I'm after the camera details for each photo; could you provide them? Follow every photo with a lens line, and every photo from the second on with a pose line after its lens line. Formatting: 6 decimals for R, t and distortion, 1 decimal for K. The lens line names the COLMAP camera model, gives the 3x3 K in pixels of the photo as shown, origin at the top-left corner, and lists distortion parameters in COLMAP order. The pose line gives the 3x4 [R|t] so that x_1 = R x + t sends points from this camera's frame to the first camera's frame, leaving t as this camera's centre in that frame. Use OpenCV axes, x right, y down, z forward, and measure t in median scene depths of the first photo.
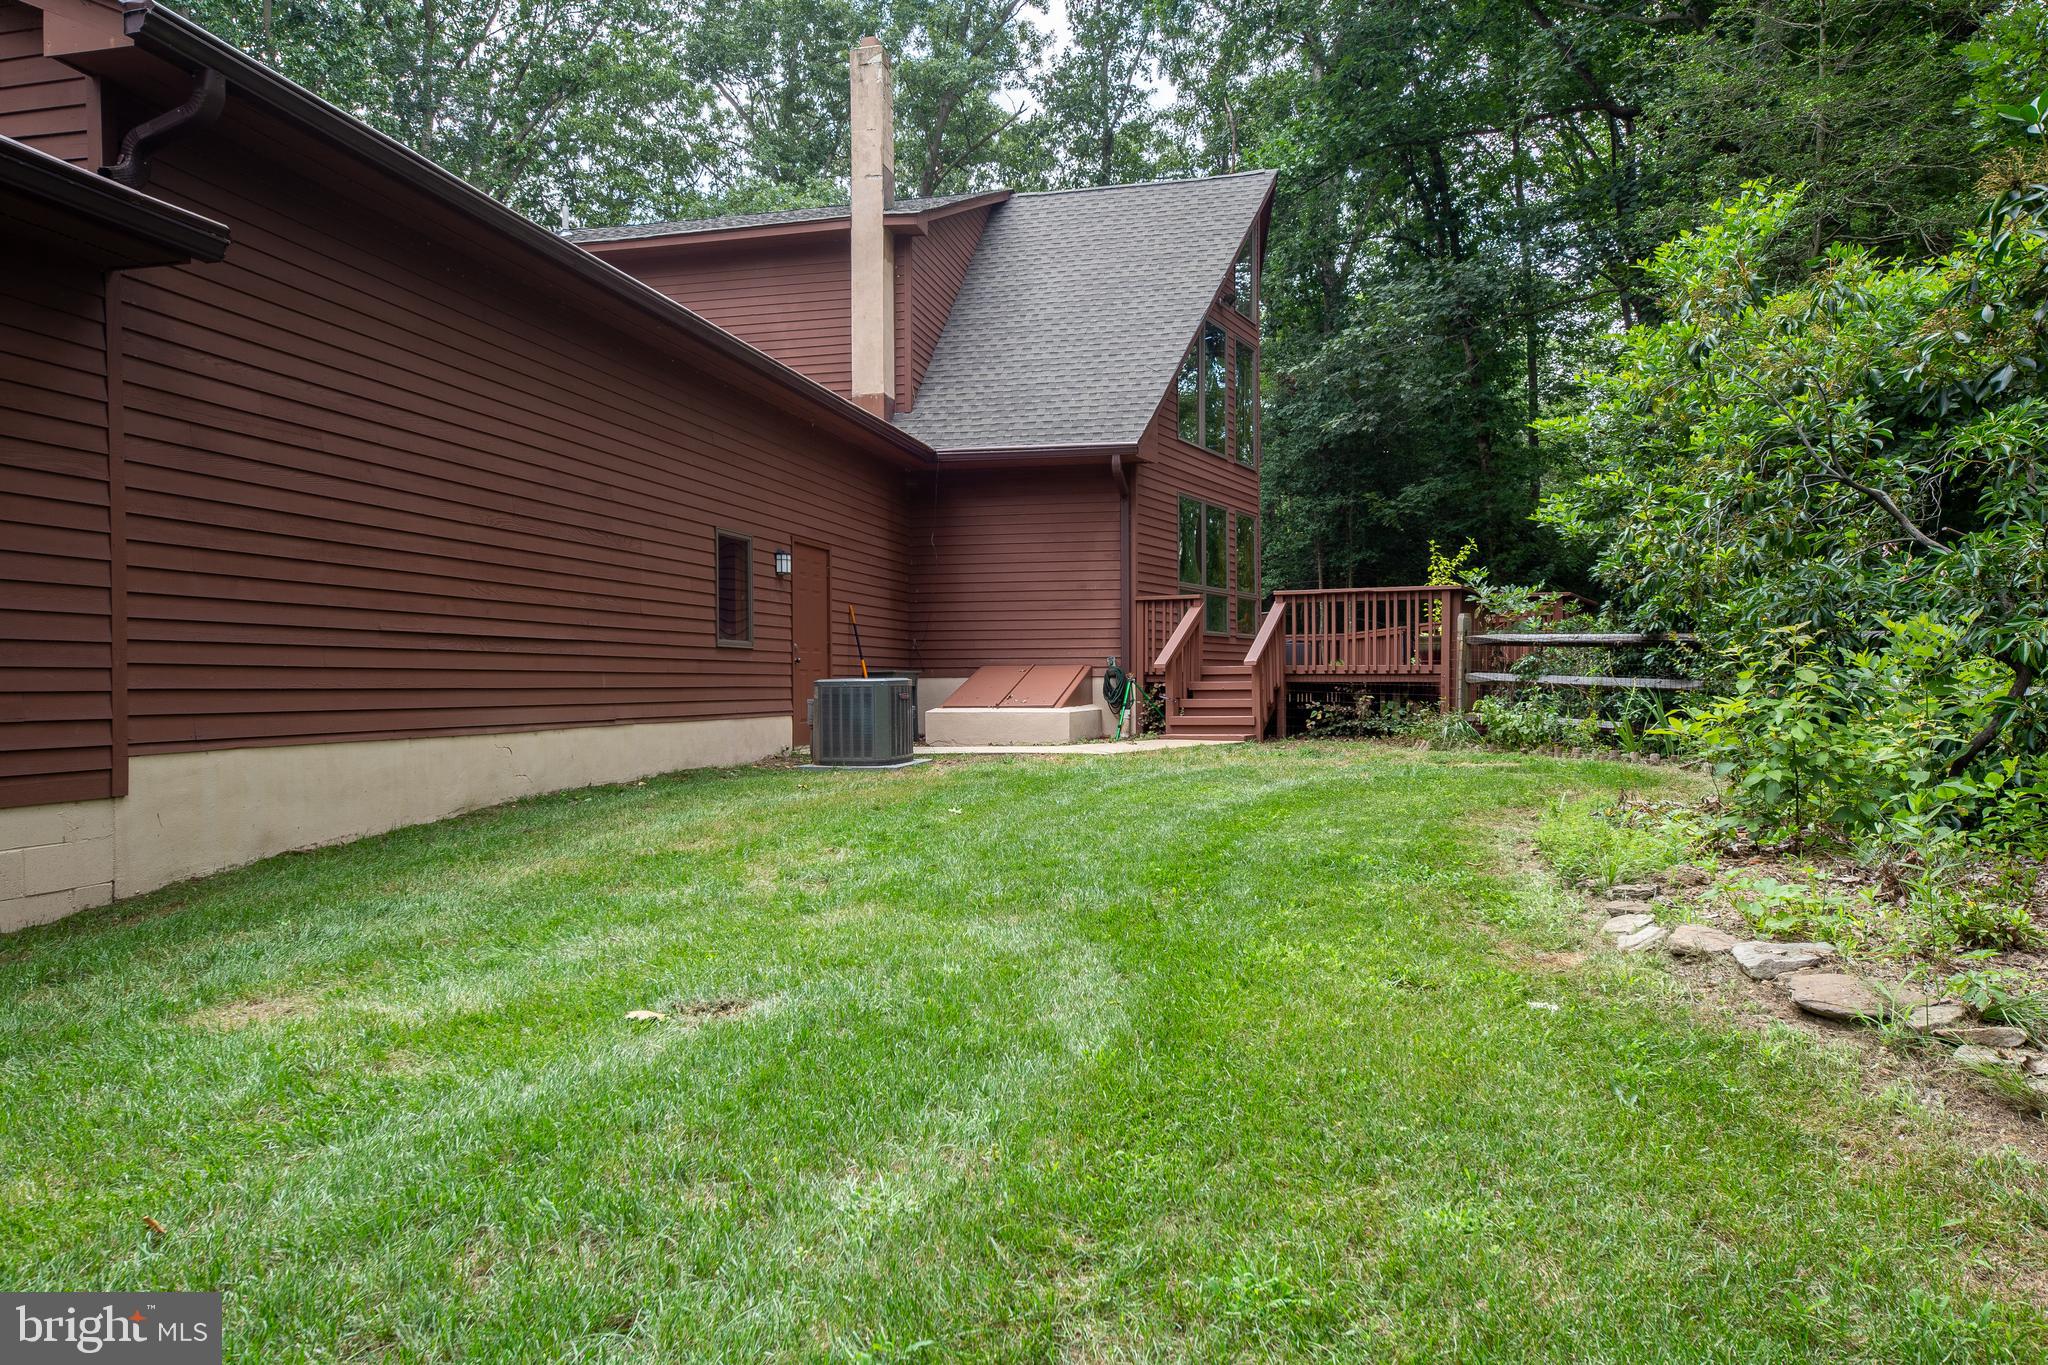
lens RADIAL K [[1310.2, 0, 1024.0], [0, 1310.2, 682.5], [0, 0, 1]] dist [0.006324, 0.002013]
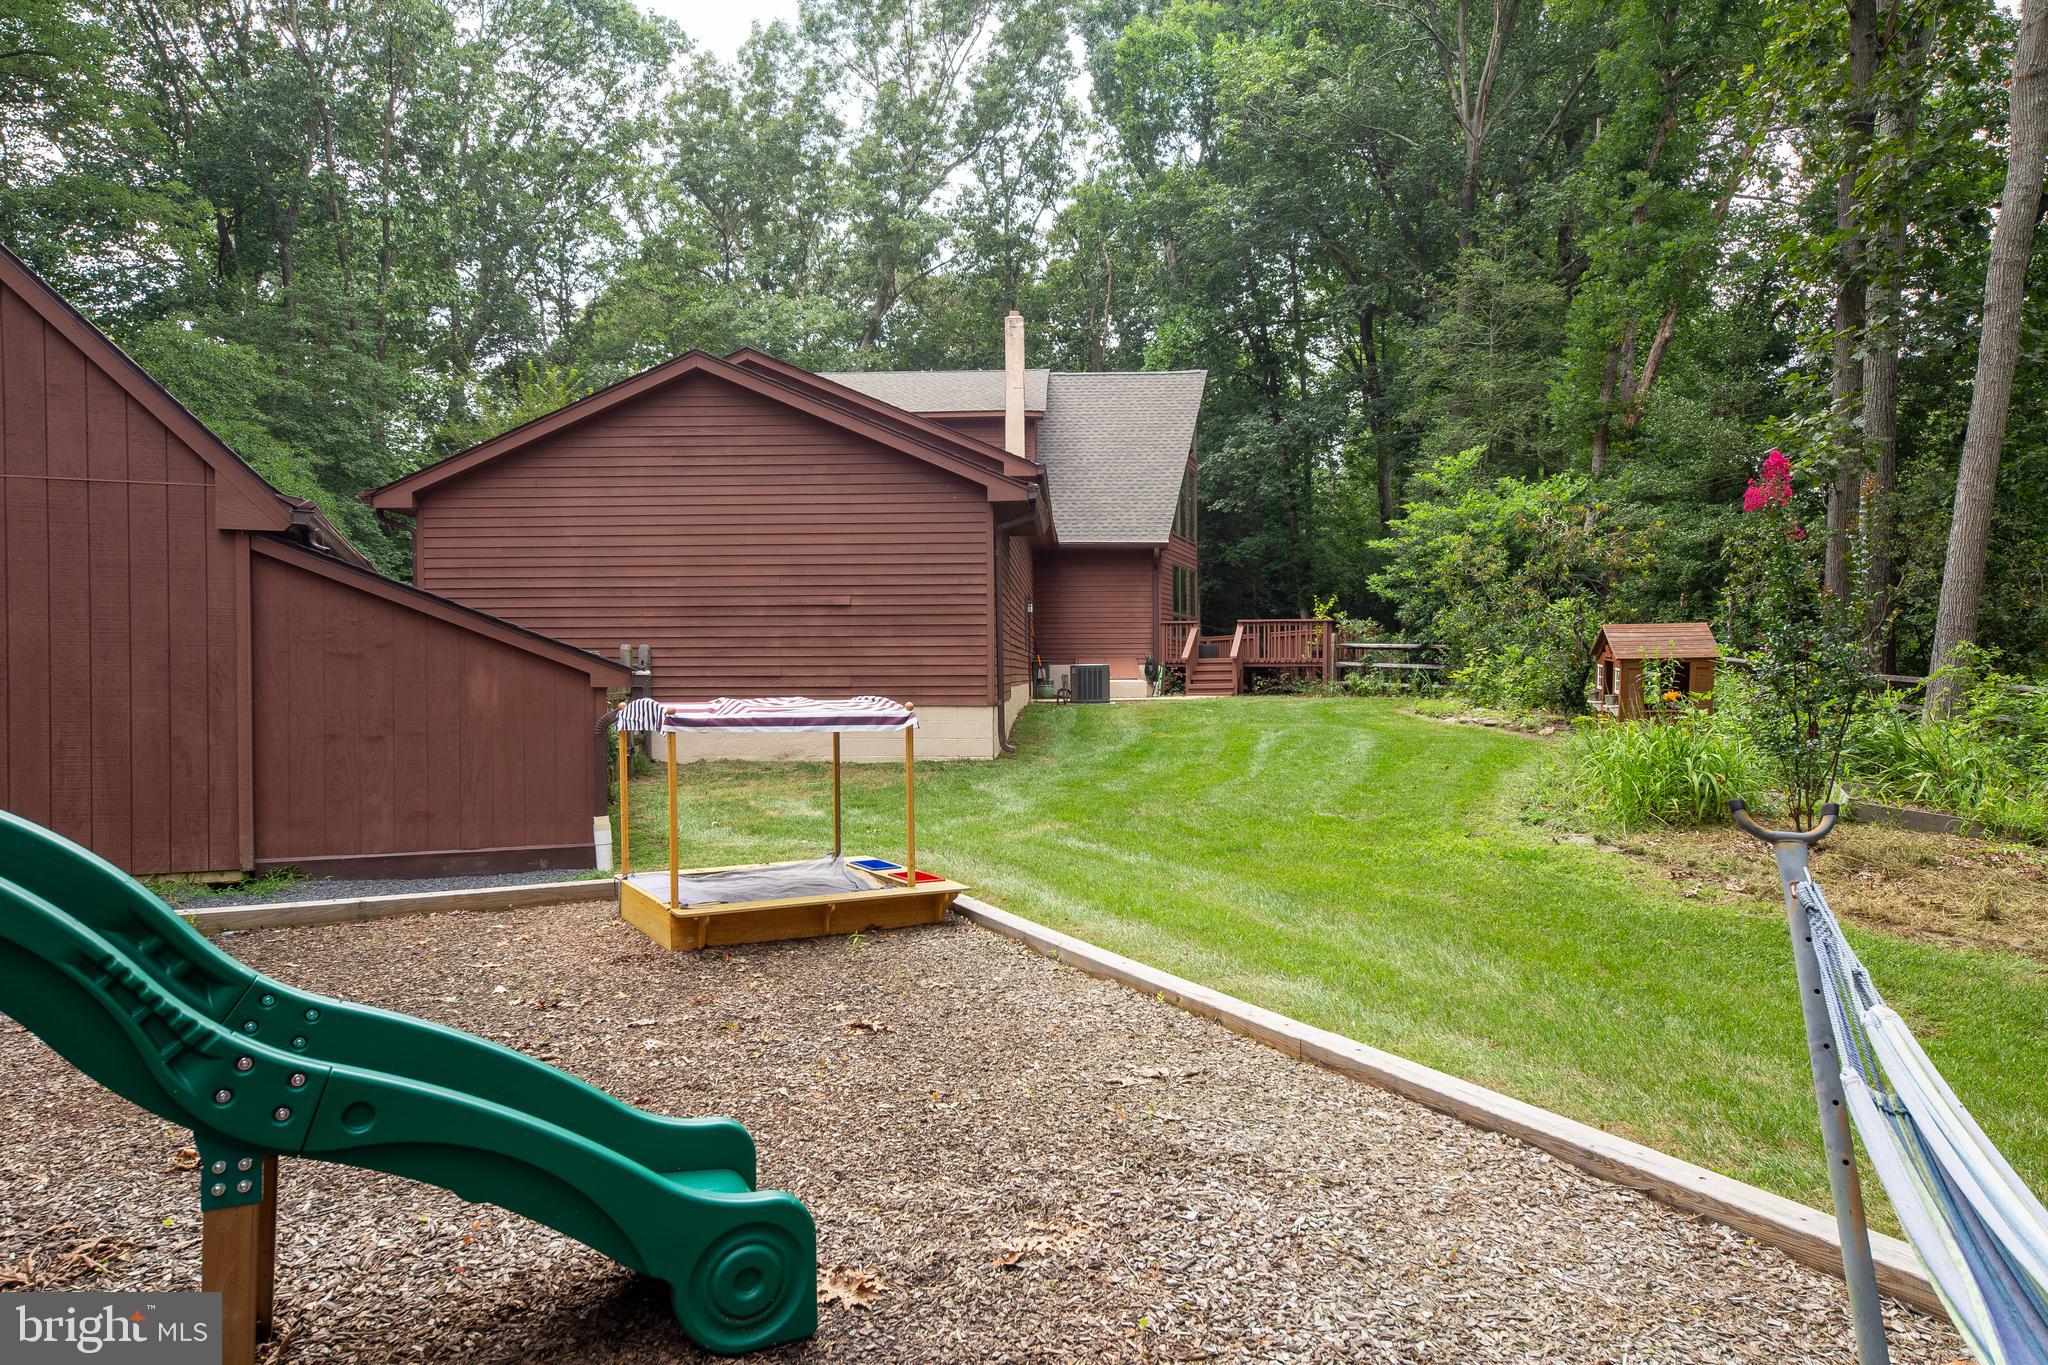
lens RADIAL K [[1310.2, 0, 1024.0], [0, 1310.2, 682.5], [0, 0, 1]] dist [0.006324, 0.002013]
pose [[0.980262, -0.002128, 0.197693, -0.546261], [0.000866, 0.999979, 0.006468, 0.011087], [-0.197703, -0.006169, 0.980243, -0.915001]]
